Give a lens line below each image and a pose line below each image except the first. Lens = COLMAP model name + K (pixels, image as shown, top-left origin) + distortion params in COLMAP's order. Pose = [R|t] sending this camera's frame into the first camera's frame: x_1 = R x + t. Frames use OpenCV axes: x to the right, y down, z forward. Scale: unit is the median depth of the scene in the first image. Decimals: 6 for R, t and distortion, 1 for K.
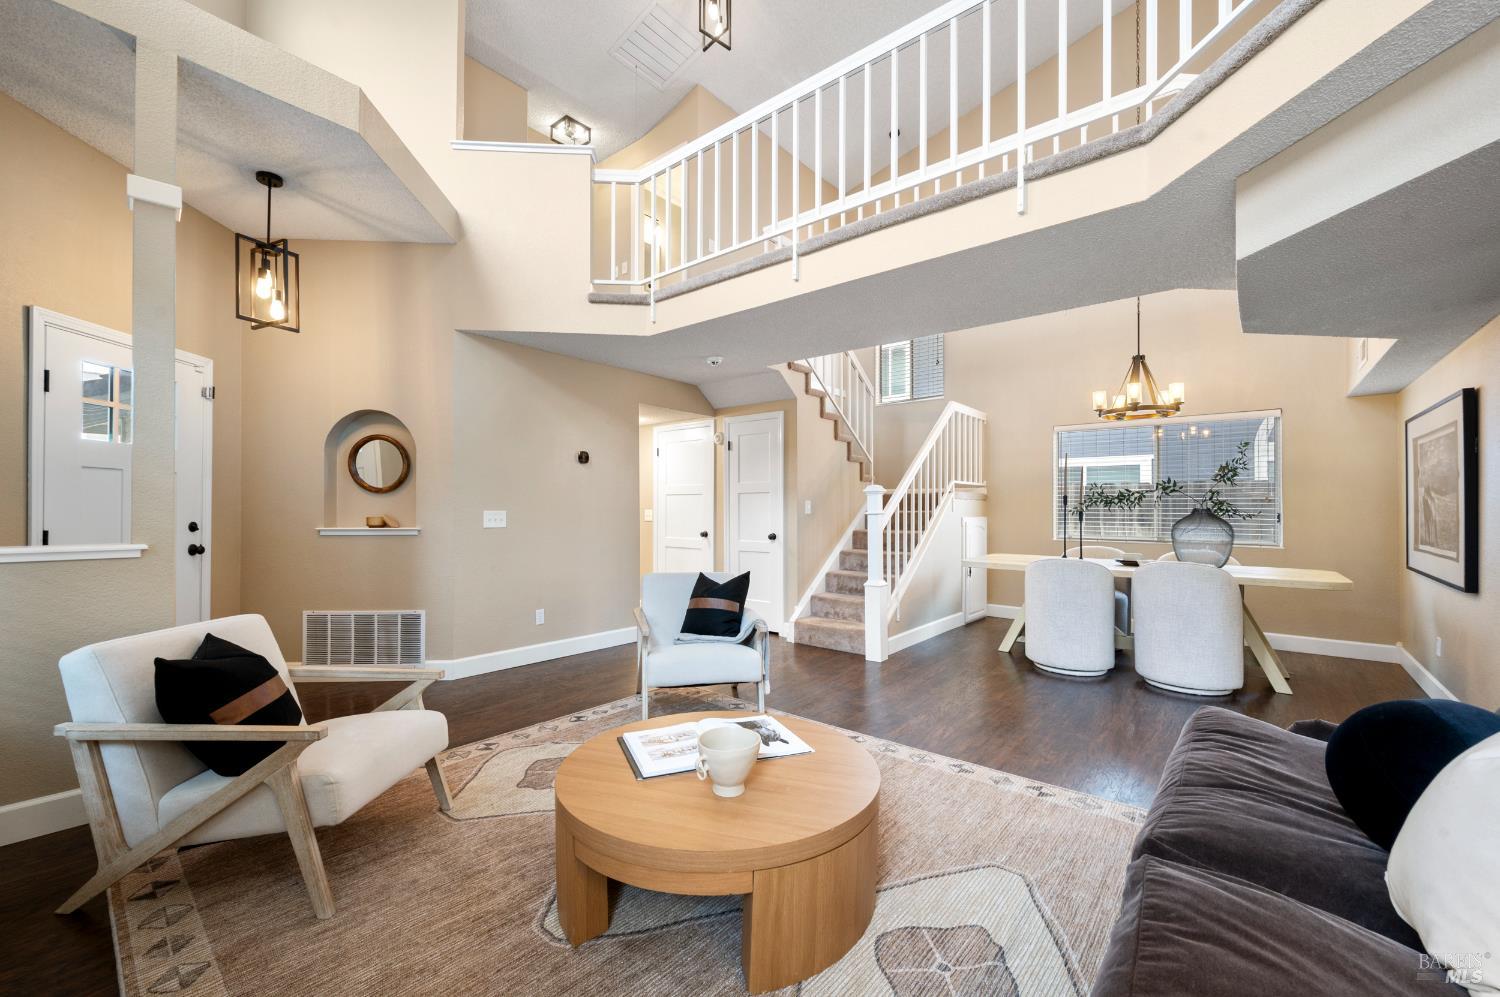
lens RADIAL K [[592.7, 0, 746.7], [0, 592.7, 504.8], [0, 0, 1]] dist [-0.003490, 0.001331]
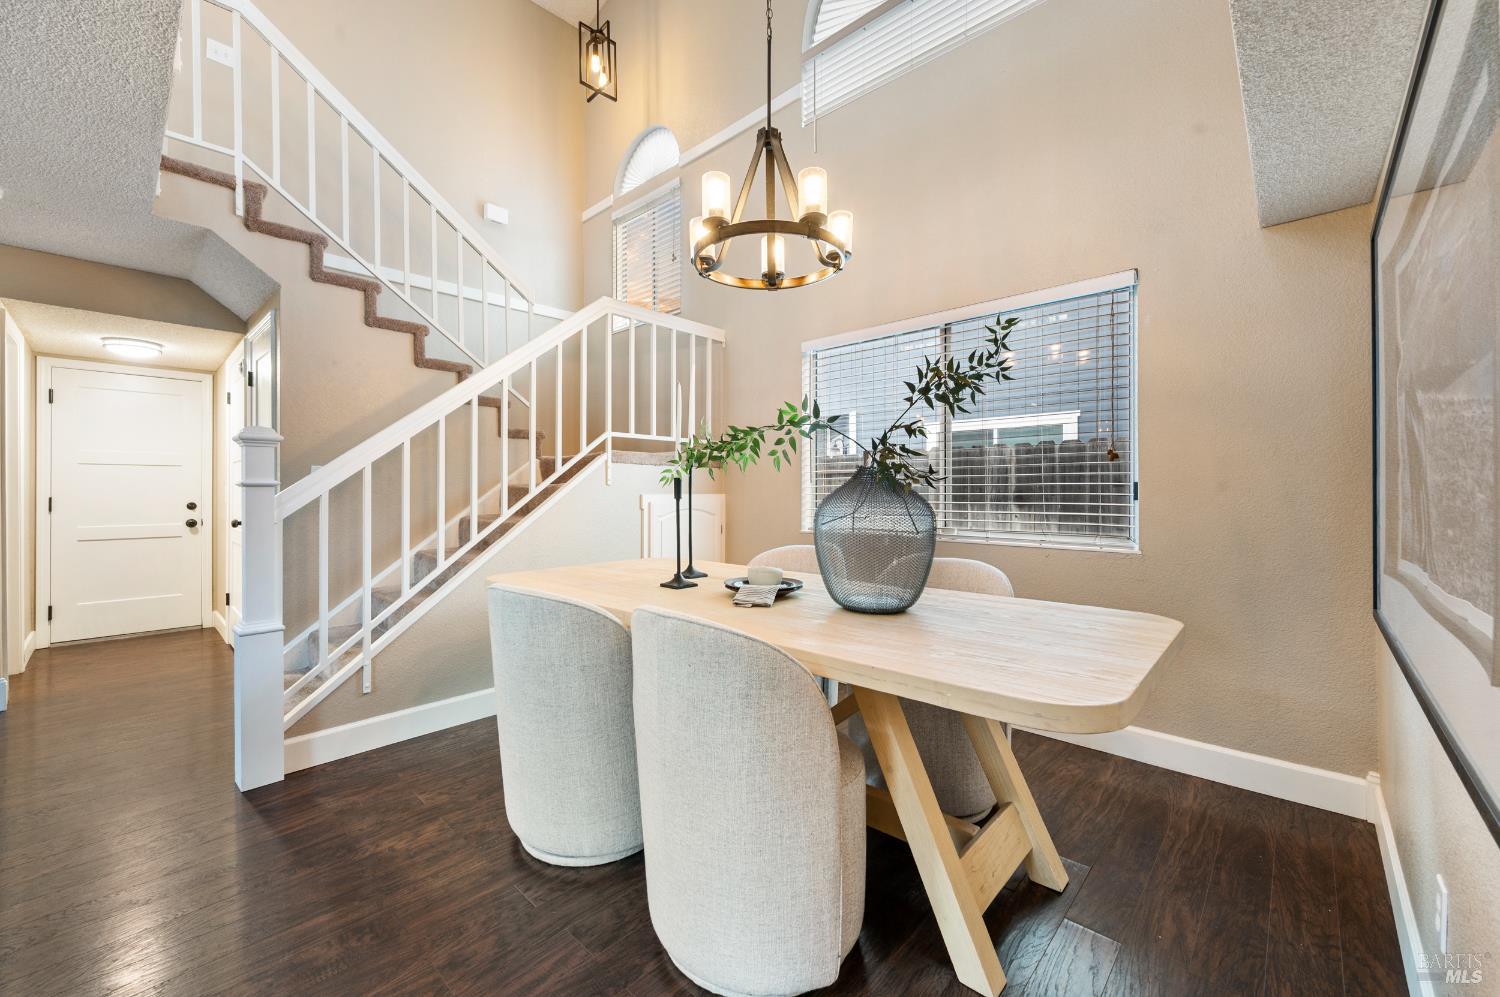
lens RADIAL K [[592.7, 0, 751.1], [0, 592.7, 495.2], [0, 0, 1]] dist [-0.003490, 0.001331]
pose [[0.998773, -0.002775, -0.049442, 0.551243], [0.003263, 0.999947, 0.009796, 0.016766], [0.049412, -0.009946, 0.998729, 0.452353]]
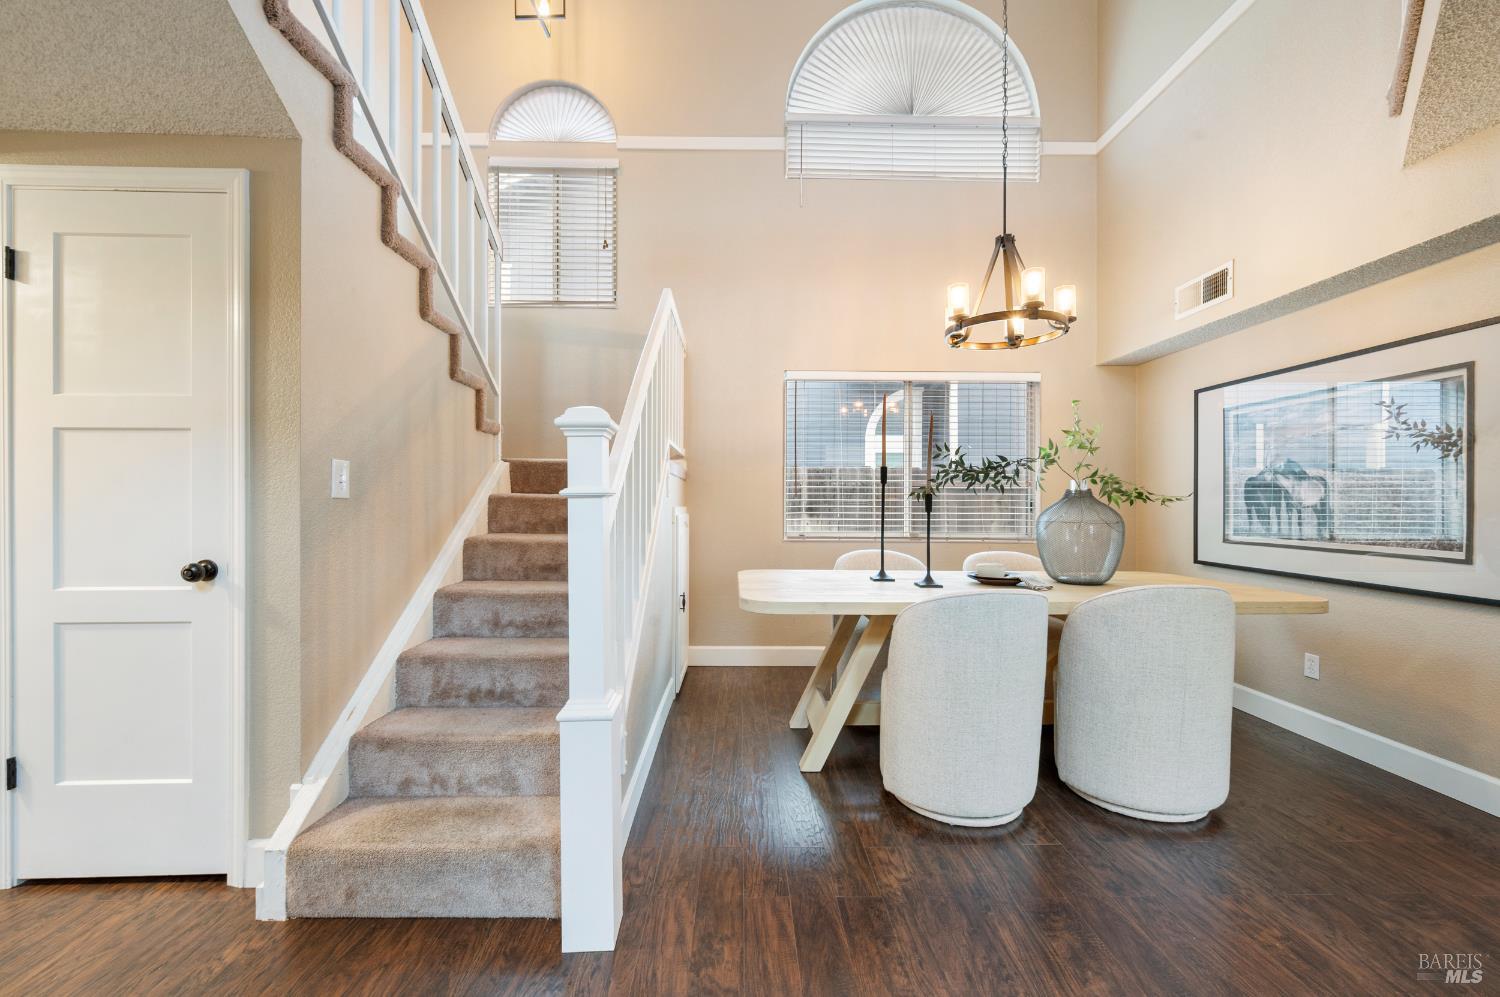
lens RADIAL K [[592.7, 0, 748.0], [0, 592.7, 502.0], [0, 0, 1]] dist [-0.003490, 0.001331]
pose [[0.755264, 0.003248, 0.655413, 0.057428], [-0.004740, 0.999989, 0.000507, 0.016847], [-0.655404, -0.003490, 0.755271, 0.590571]]
